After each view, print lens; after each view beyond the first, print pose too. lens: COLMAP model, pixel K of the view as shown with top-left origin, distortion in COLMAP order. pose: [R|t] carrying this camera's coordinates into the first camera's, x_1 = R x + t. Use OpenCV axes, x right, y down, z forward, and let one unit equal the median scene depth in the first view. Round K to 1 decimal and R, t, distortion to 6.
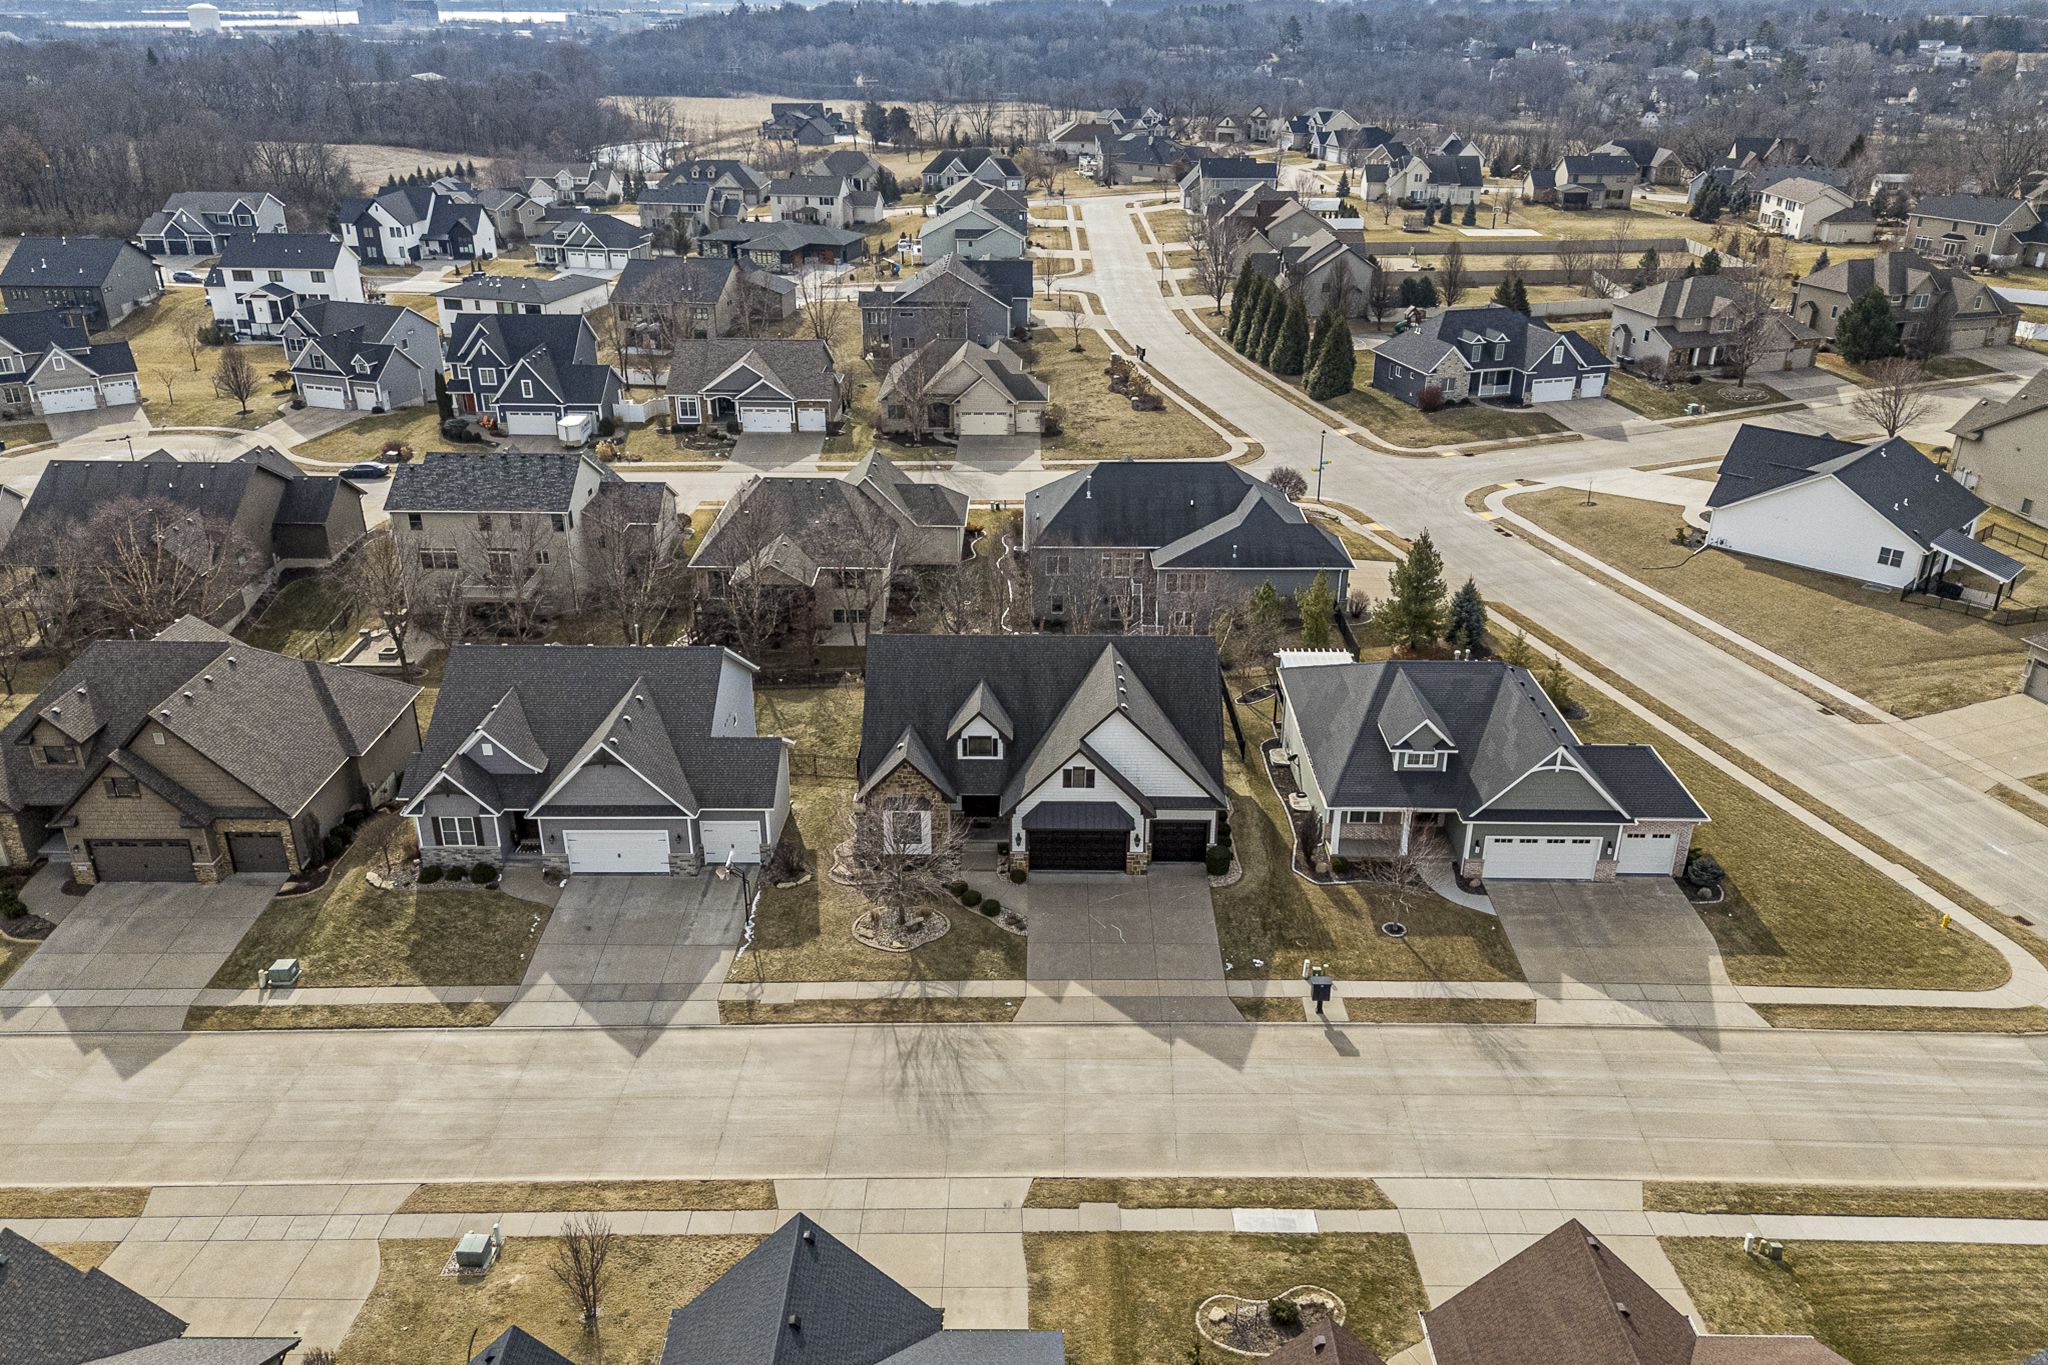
lens RADIAL K [[1630.7, 0, 1058.0], [0, 1630.7, 686.6], [0, 0, 1]] dist [0.140932, -0.251100]
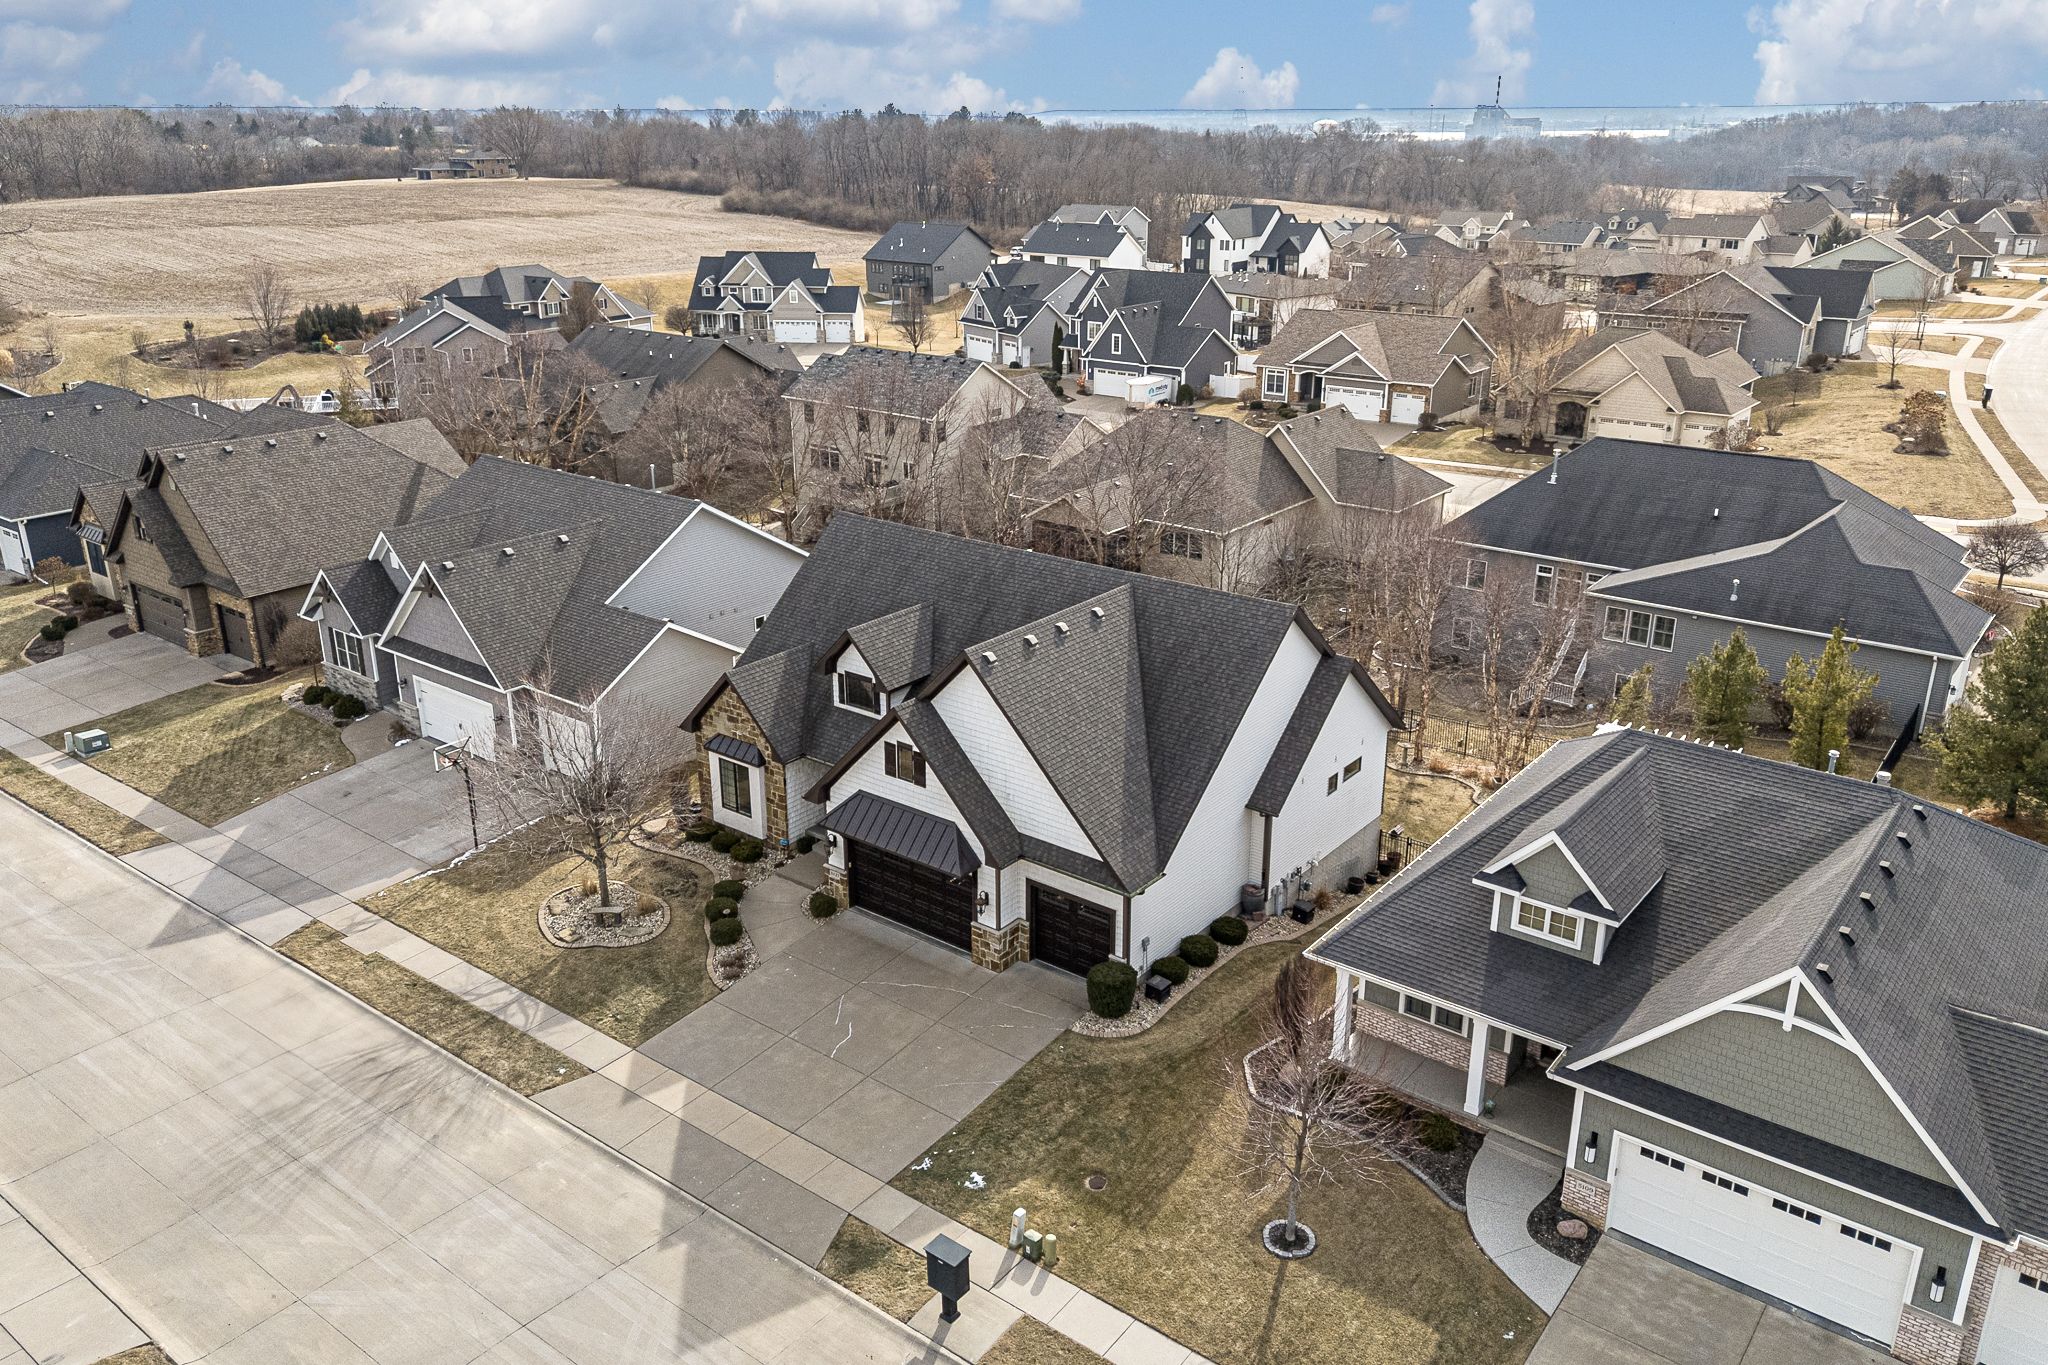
lens RADIAL K [[1614.8, 0, 987.5], [0, 1614.8, 672.8], [0, 0, 1]] dist [0.076200, -0.069168]
pose [[0.770857, 0.203399, -0.603662, 0.362033], [-0.254012, 0.967200, 0.001526, 0.016500], [0.584172, 0.152161, 0.797239, 0.543116]]
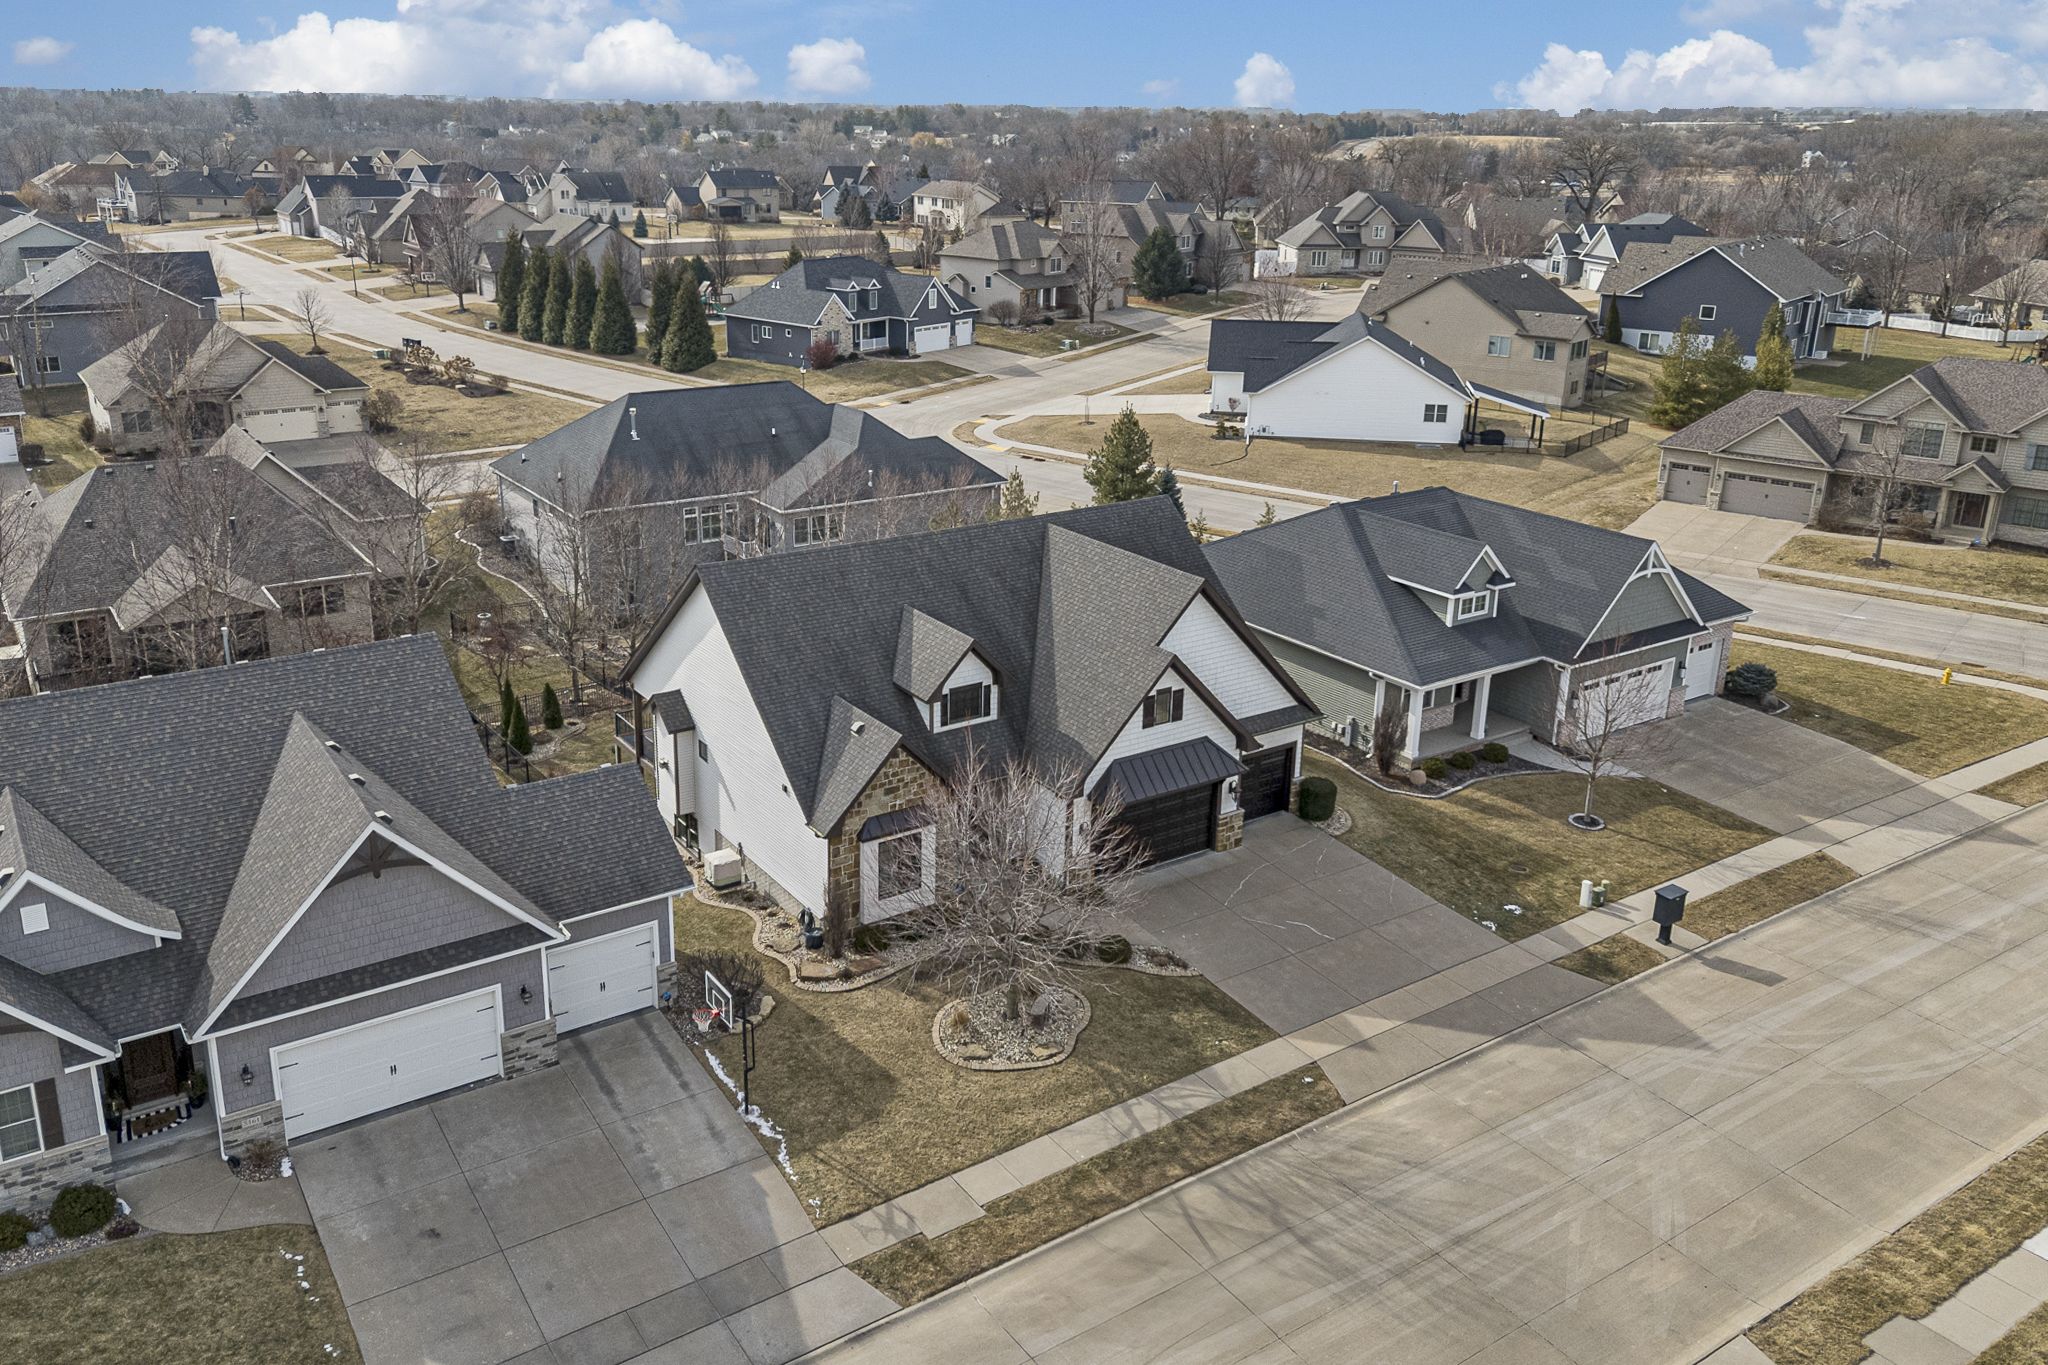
lens RADIAL K [[1614.8, 0, 987.5], [0, 1614.8, 672.8], [0, 0, 1]] dist [0.076200, -0.069168]
pose [[0.828758, -0.180204, 0.529799, -0.351181], [0.221160, 0.975133, -0.014280, 0.036450], [-0.514051, 0.129005, 0.848003, 0.504499]]
